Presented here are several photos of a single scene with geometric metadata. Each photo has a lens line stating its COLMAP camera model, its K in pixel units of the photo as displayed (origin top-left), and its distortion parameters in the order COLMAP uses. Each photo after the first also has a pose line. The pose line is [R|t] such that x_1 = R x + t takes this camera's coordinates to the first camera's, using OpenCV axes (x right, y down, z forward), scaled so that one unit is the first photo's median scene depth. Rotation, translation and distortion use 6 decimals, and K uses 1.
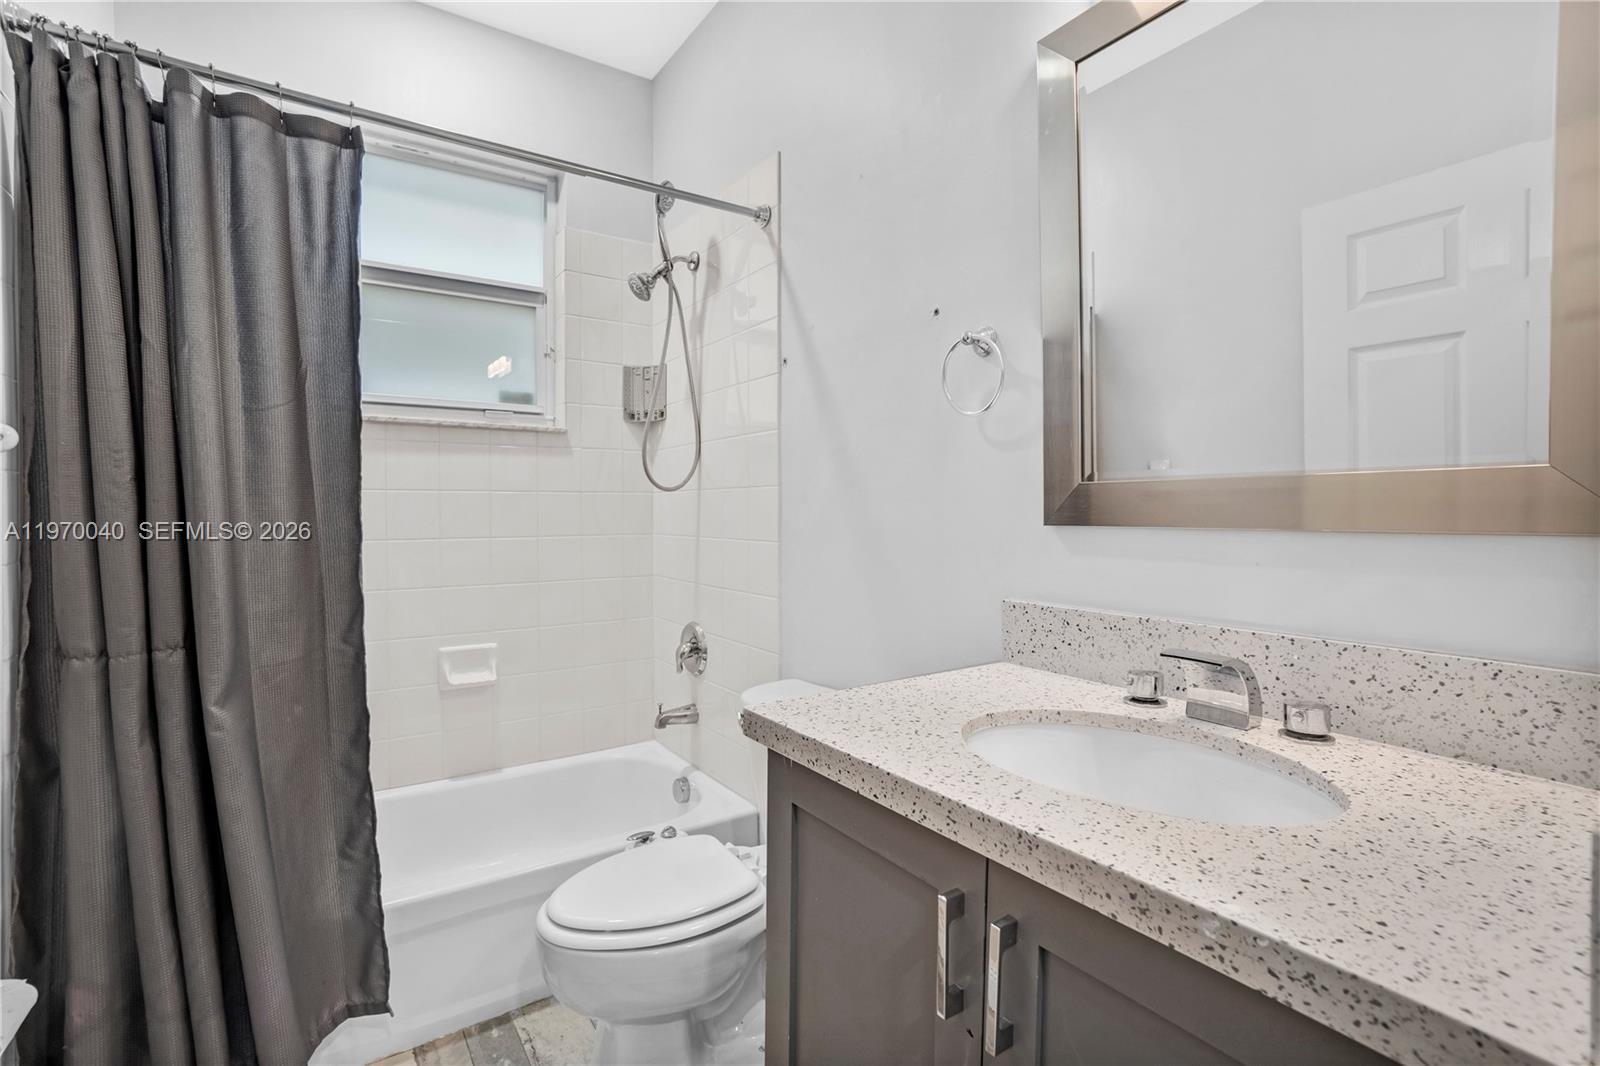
lens RADIAL K [[716.0, 0, 800.0], [0, 716.0, 533.0], [0, 0, 1]] dist [-0.060520, 0.023305]
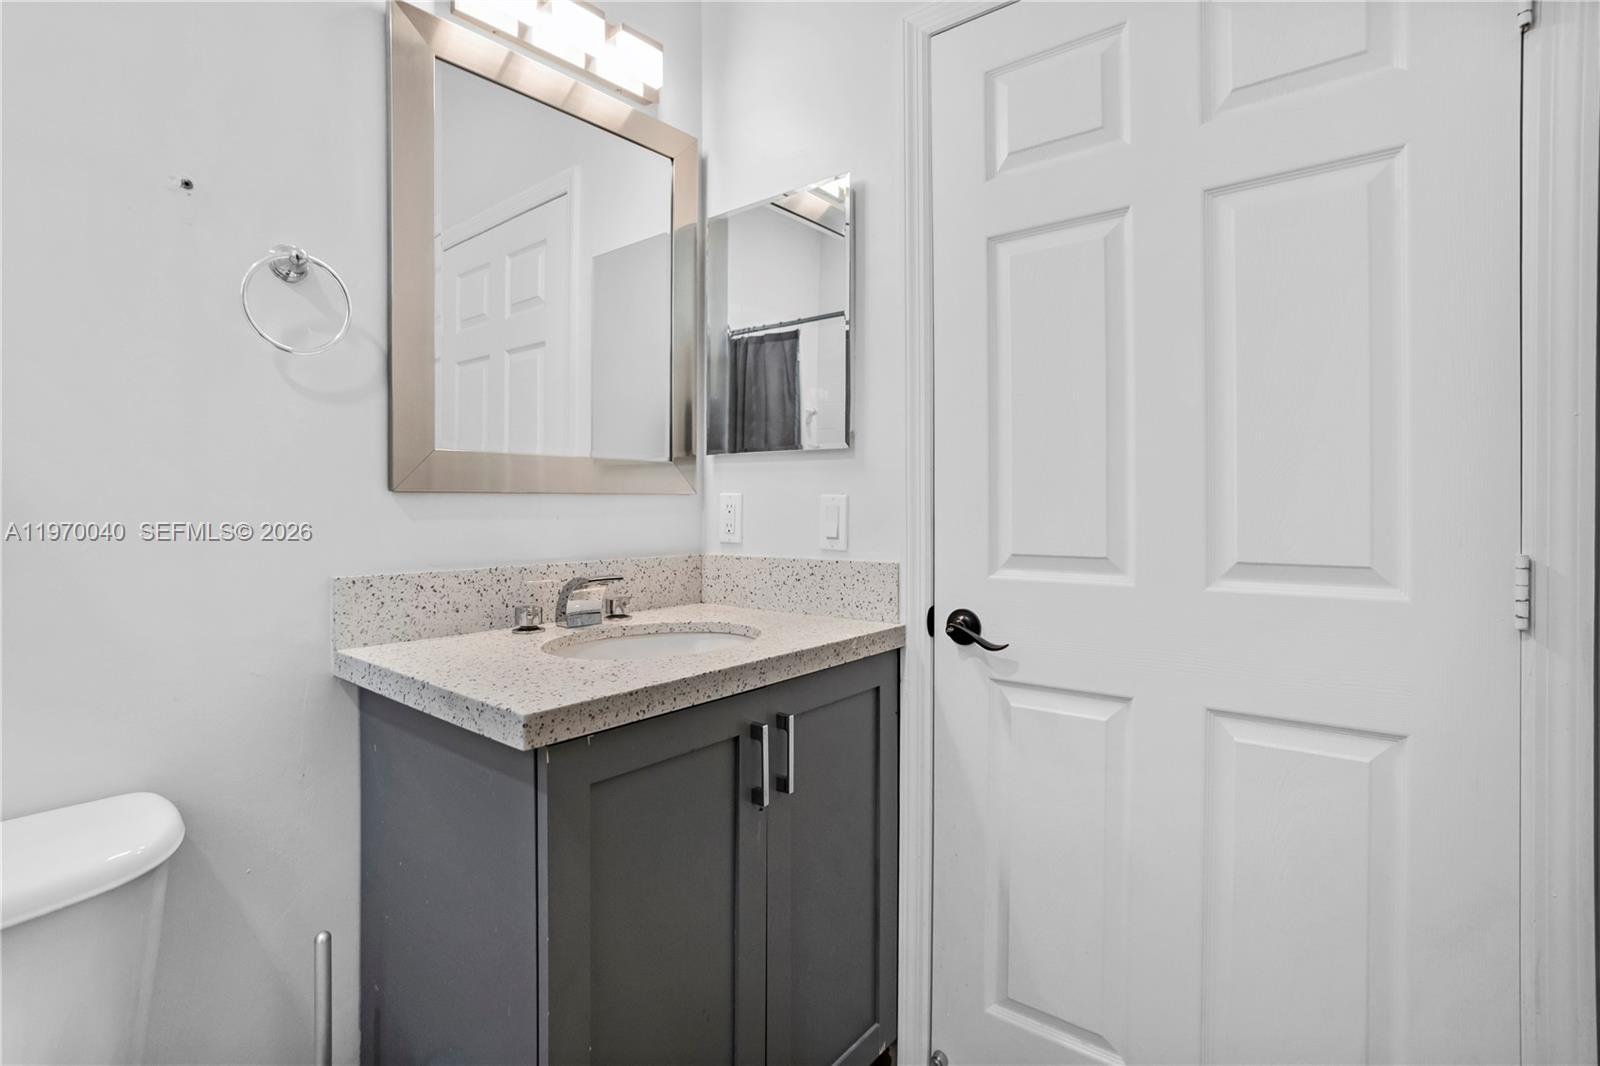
lens RADIAL K [[716.0, 0, 800.0], [0, 716.0, 533.0], [0, 0, 1]] dist [-0.060520, 0.023305]
pose [[-0.268494, -0.040607, 0.962425, -0.979426], [0.027843, 0.998366, 0.049891, 0.020766], [-0.962879, 0.040193, -0.266925, 1.007126]]
